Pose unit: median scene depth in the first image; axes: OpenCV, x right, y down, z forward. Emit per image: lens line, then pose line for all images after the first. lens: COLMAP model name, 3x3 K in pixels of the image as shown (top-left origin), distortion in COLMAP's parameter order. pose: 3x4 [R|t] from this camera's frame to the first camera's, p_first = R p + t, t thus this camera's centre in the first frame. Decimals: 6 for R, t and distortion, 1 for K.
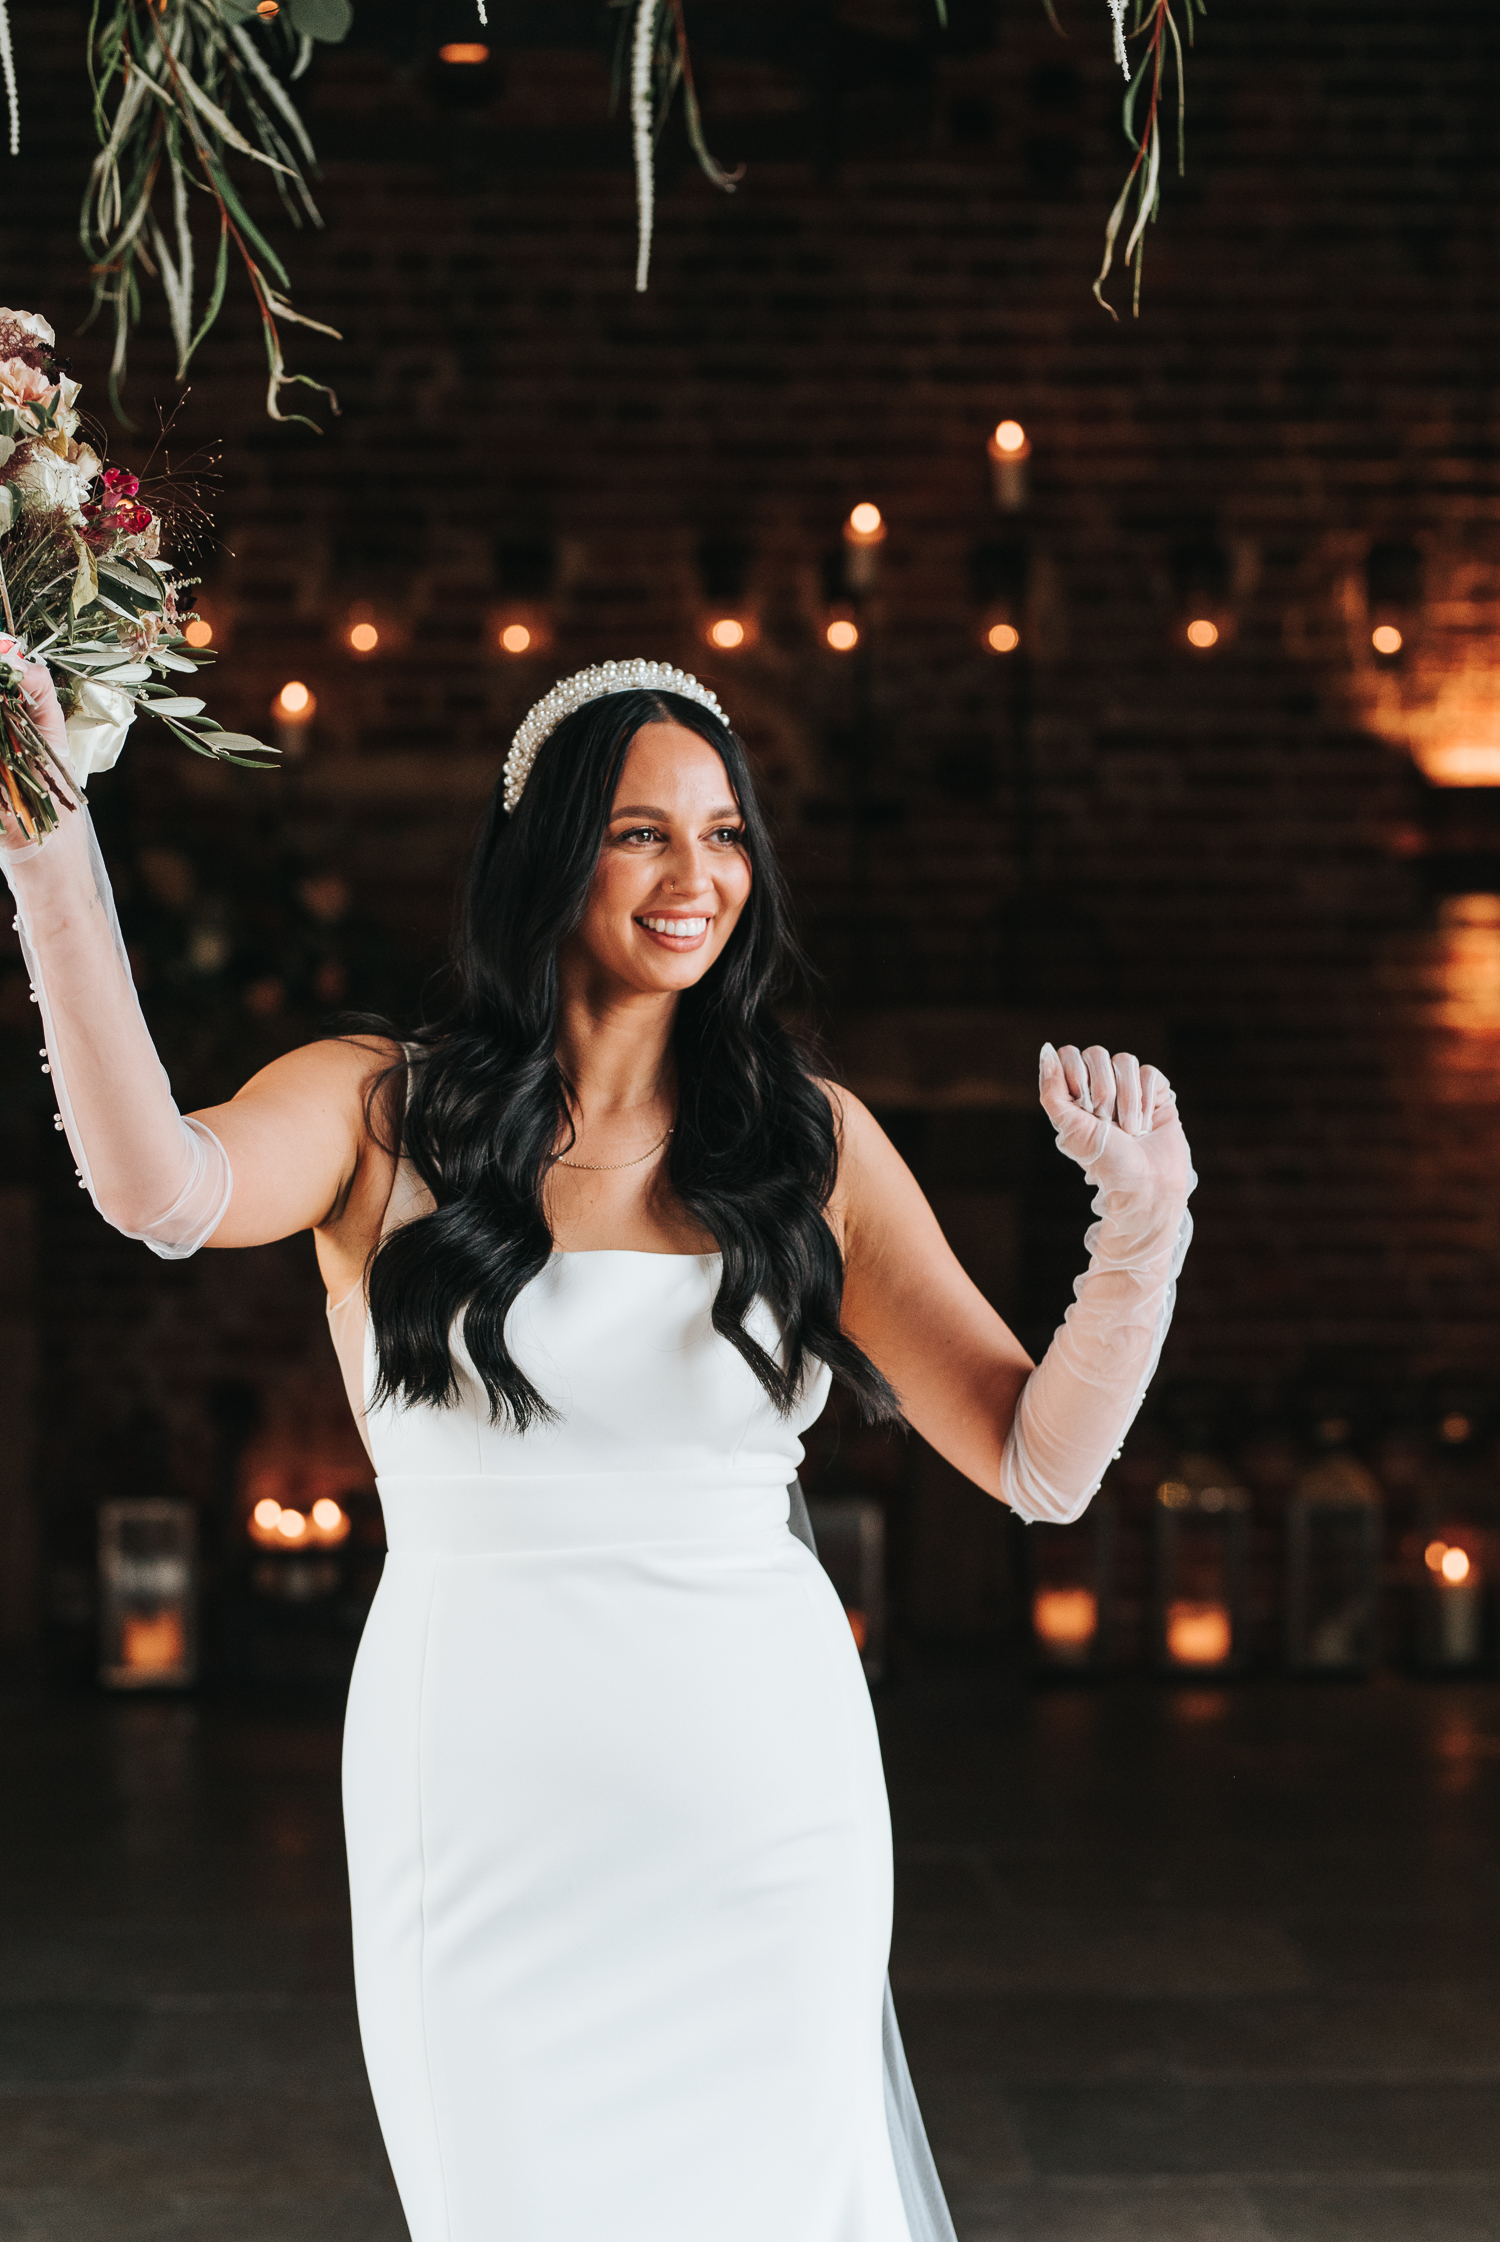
lens RADIAL K [[5388.5, 0, 750.0], [0, 5388.5, 1121.0], [0, 0, 1]] dist [0.007321, 0.319906]
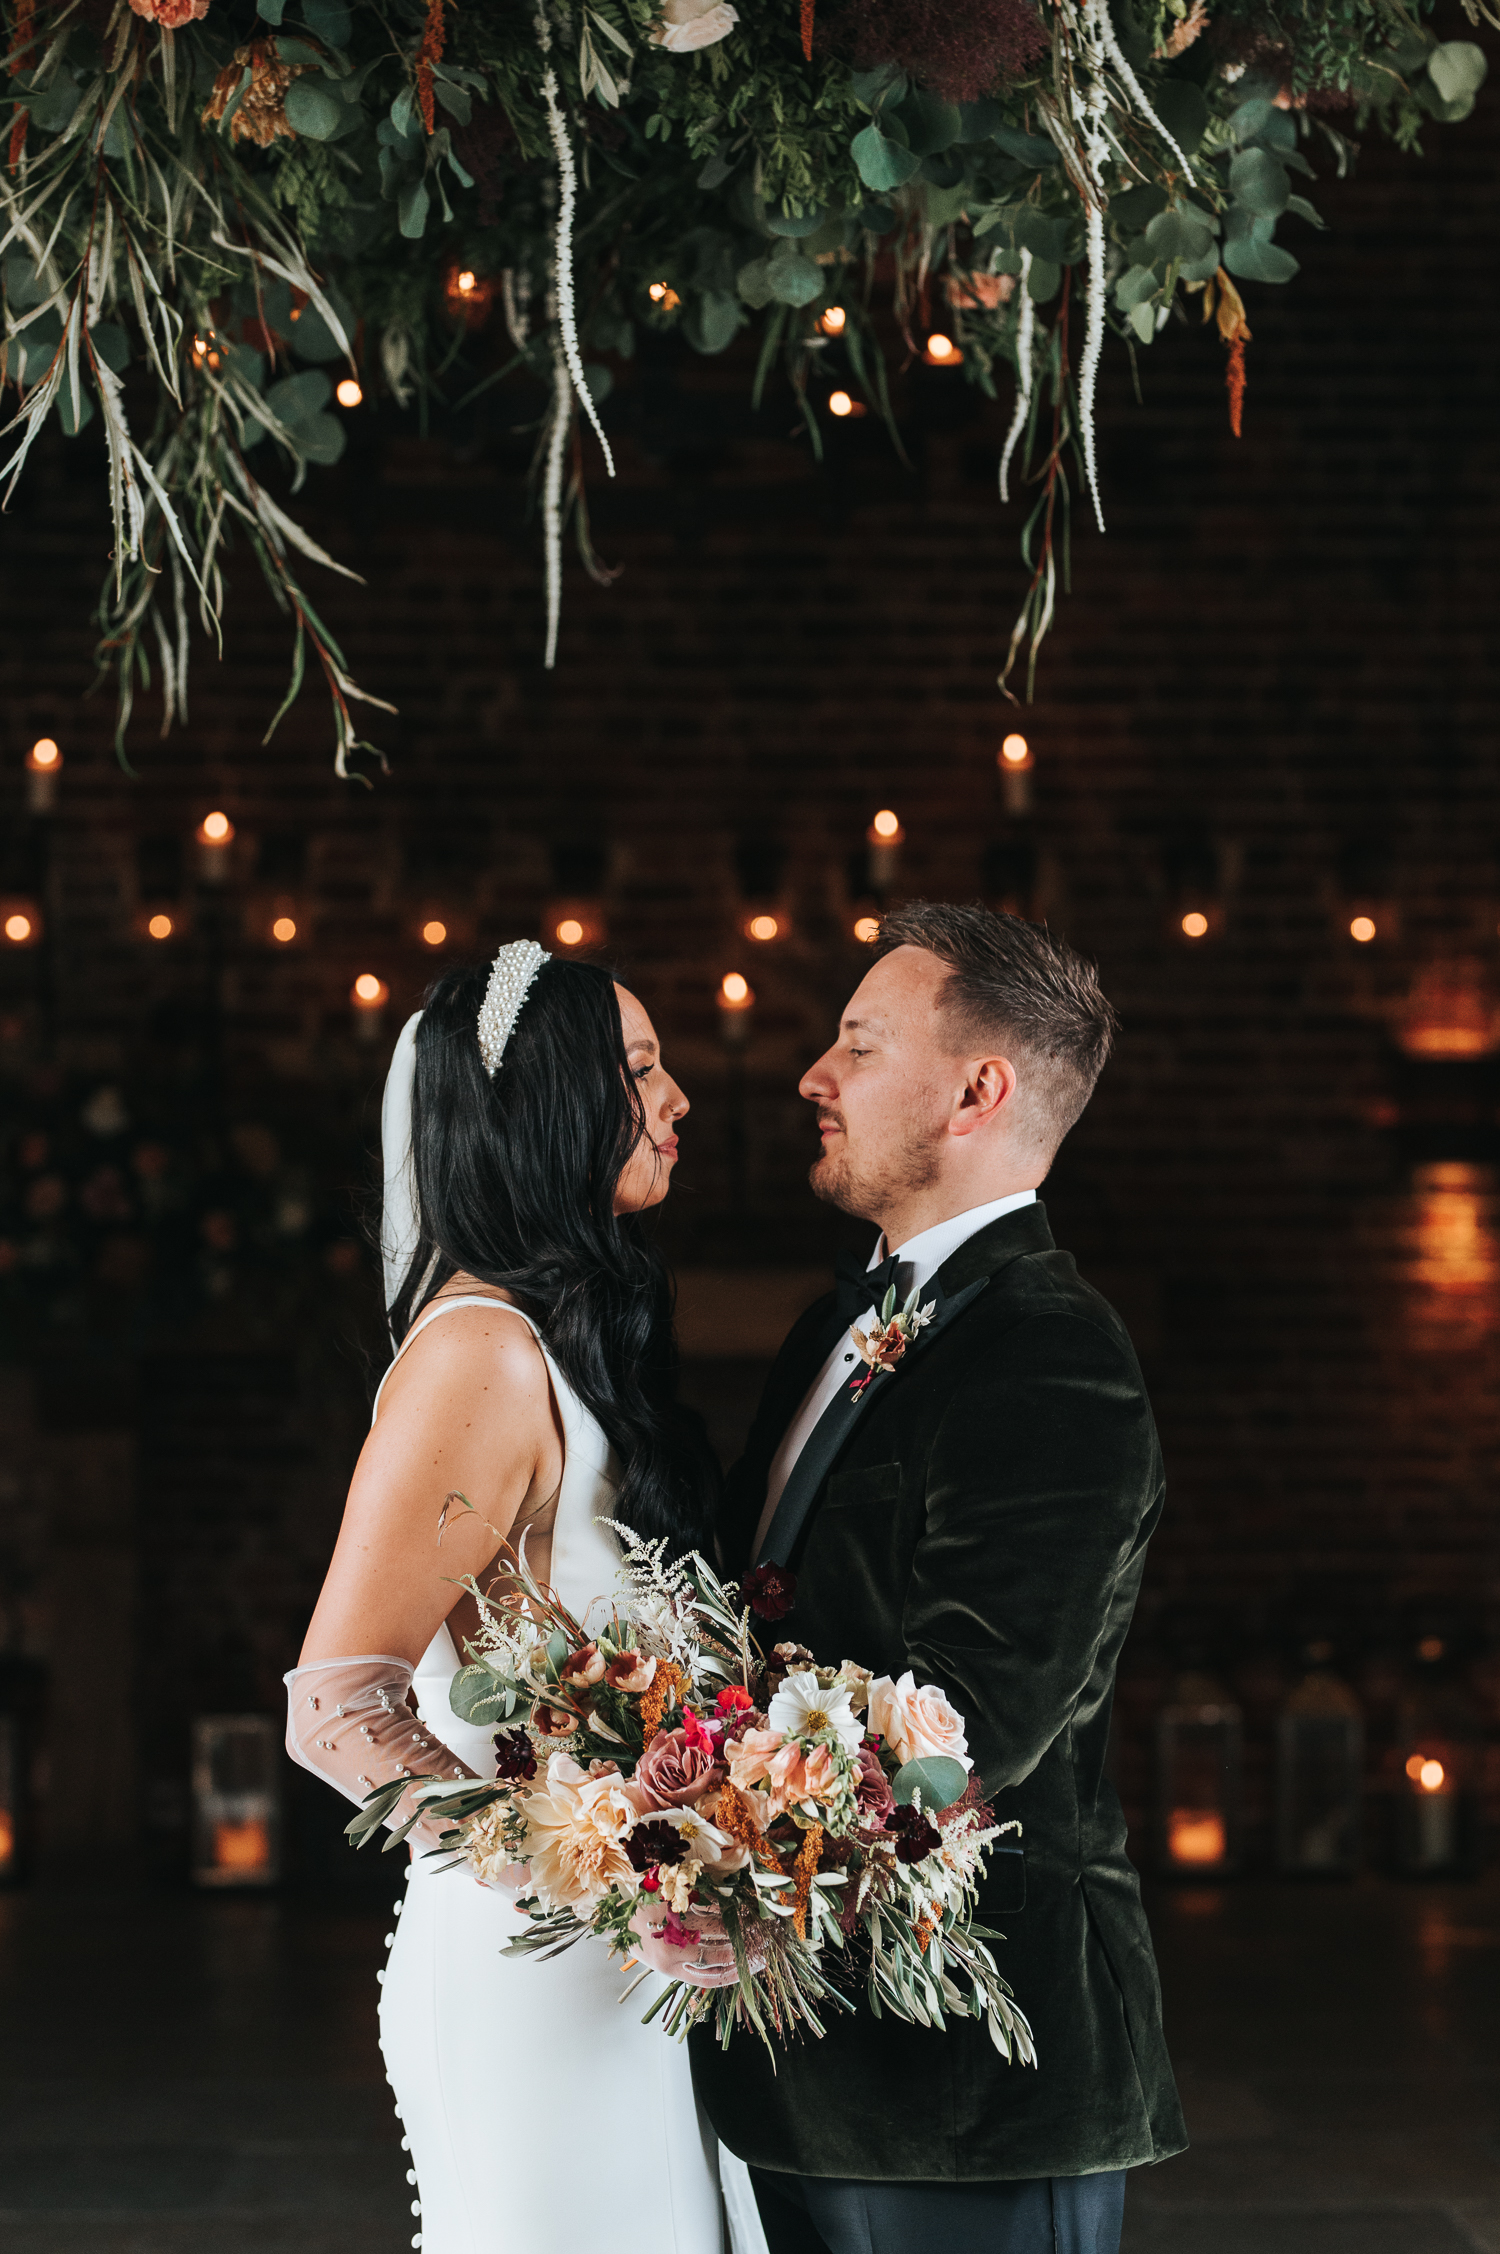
lens RADIAL K [[5988.9, 0, 750.0], [0, 5988.9, 1127.0], [0, 0, 1]] dist [0.040544, -0.303140]
pose [[0.999671, -0.002783, -0.025515, 0.024444], [0.001617, 0.998959, -0.045592, 0.006371], [0.025615, 0.045536, 0.998634, -0.223530]]
